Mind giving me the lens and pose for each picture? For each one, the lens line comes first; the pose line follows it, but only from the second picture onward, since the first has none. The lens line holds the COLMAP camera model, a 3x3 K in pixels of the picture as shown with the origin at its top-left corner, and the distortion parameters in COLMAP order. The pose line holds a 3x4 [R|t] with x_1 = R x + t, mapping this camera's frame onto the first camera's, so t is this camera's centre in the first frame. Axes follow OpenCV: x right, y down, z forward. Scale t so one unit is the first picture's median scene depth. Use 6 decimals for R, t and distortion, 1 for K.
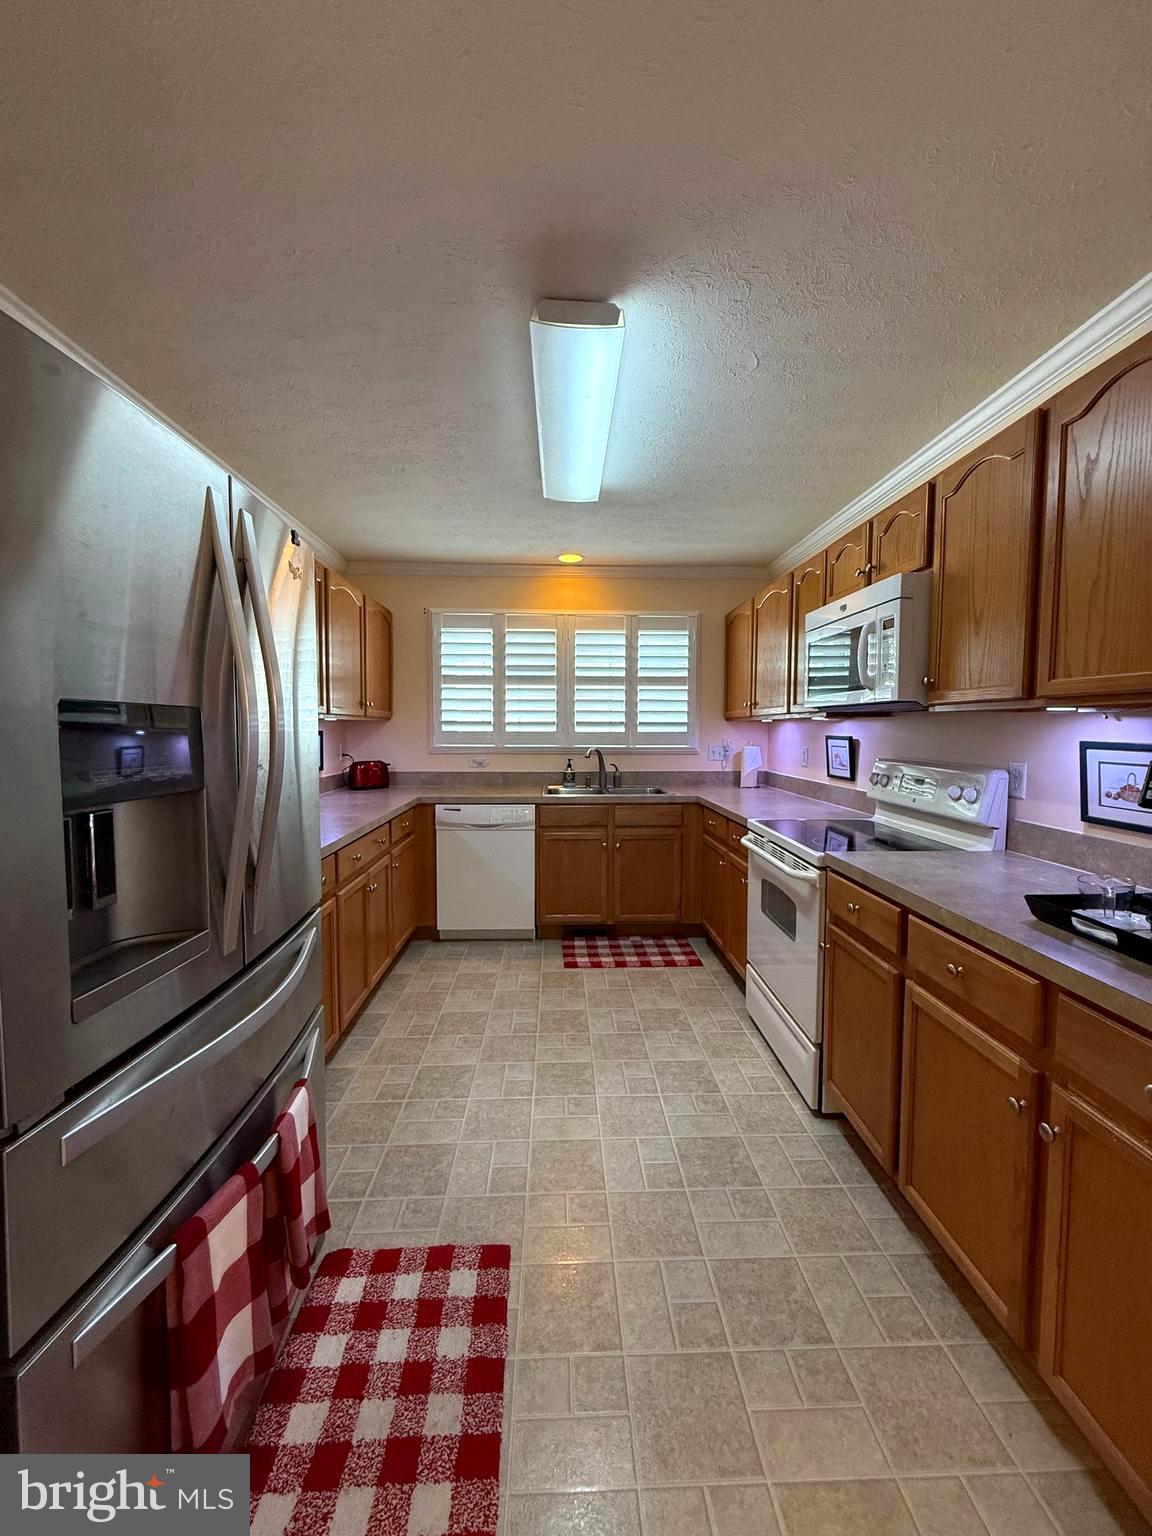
lens RADIAL K [[609.6, 0, 576.0], [0, 609.6, 768.0], [0, 0, 1]] dist [-0.002108, -0.000186]
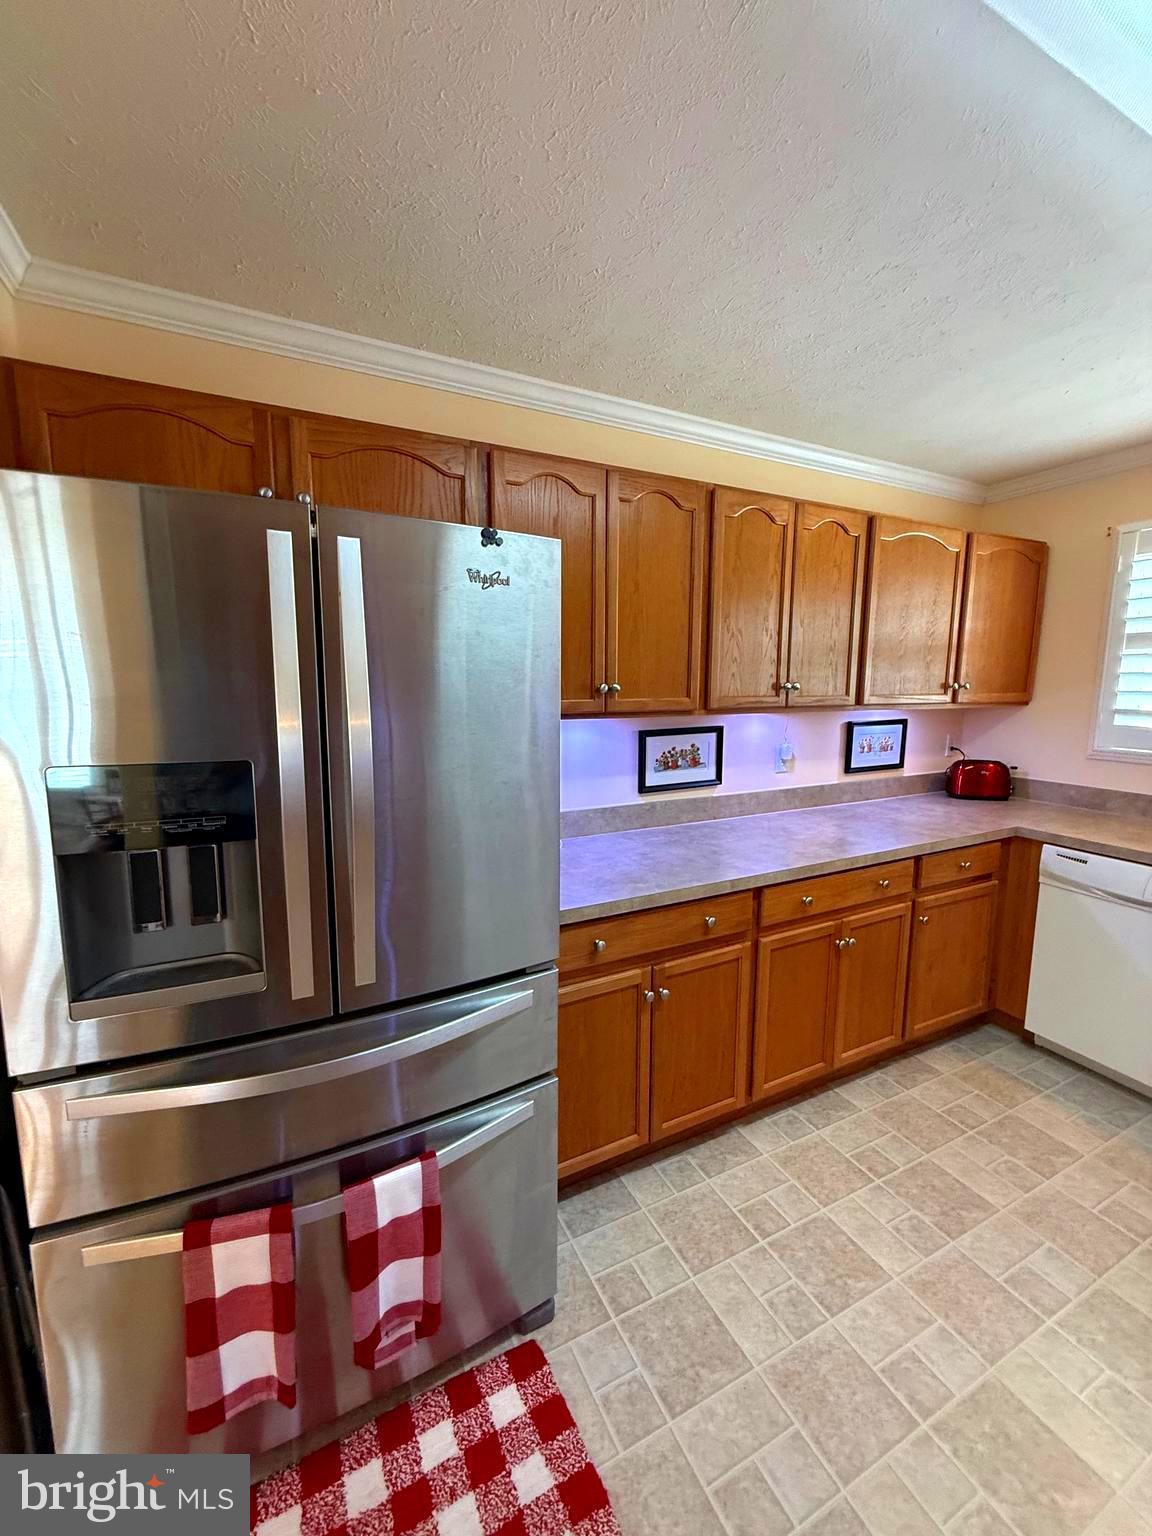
lens RADIAL K [[609.6, 0, 576.0], [0, 609.6, 768.0], [0, 0, 1]] dist [-0.002108, -0.000186]
pose [[0.413589, 0.126581, -0.901622, 0.134511], [-0.060819, 0.991917, 0.111359, -0.060917], [0.908430, 0.008779, 0.417945, 0.282453]]
